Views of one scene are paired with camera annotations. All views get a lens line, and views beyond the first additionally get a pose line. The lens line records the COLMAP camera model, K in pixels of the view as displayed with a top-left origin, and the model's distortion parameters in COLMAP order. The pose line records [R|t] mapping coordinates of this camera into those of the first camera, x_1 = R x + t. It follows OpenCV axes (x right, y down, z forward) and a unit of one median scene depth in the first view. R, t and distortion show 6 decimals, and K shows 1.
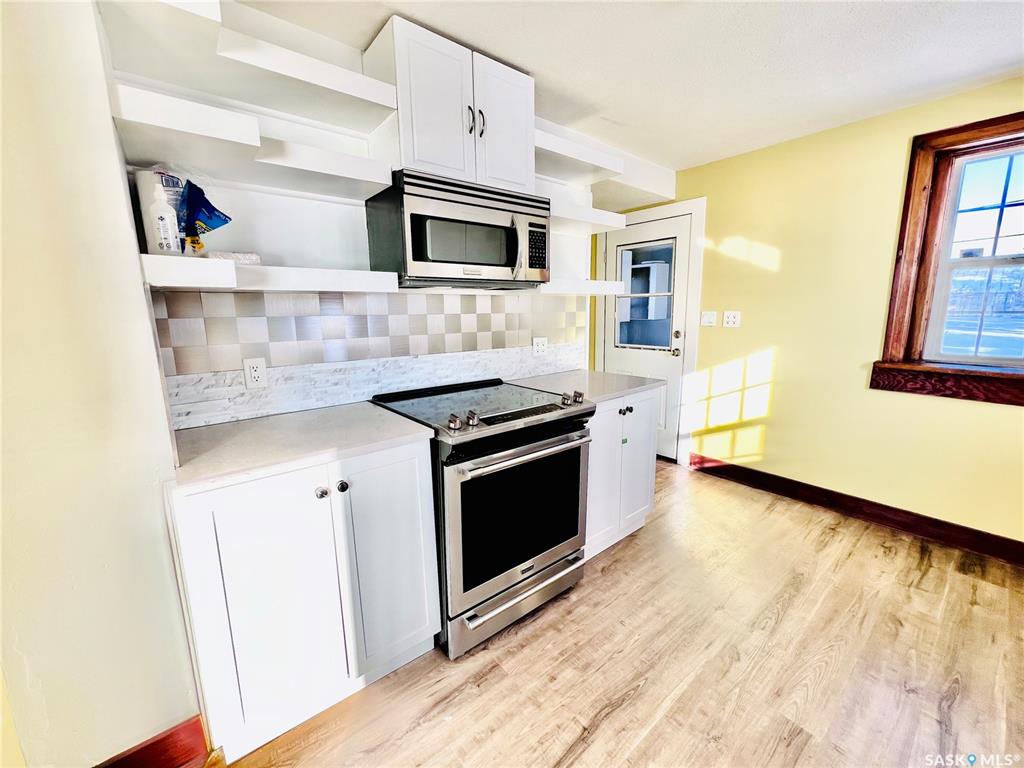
lens RADIAL K [[409.4, 0, 508.4], [0, 409.4, 384.1], [0, 0, 1]] dist [-0.002477, -0.000351]
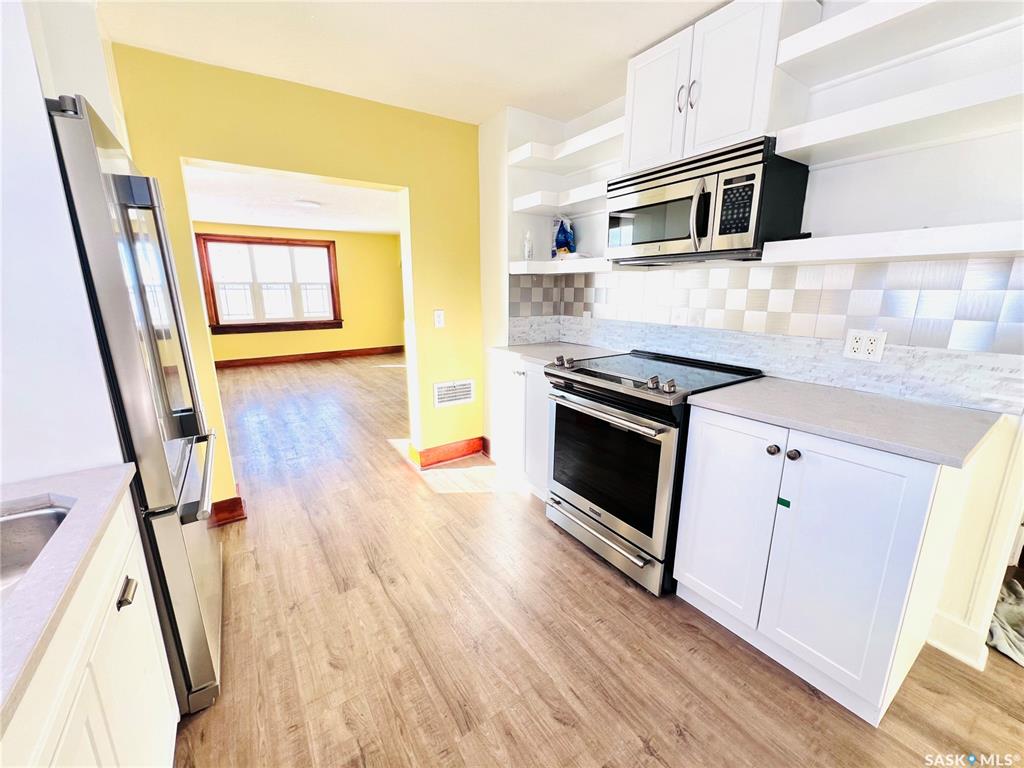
lens RADIAL K [[408.1, 0, 509.8], [0, 408.1, 384.6], [0, 0, 1]] dist [-0.002645, 0.000021]
pose [[-0.088455, 0.243206, -0.965933, 1.090080], [-0.178323, 0.950201, 0.255575, -0.140724], [0.979988, 0.194855, -0.040681, 0.738375]]
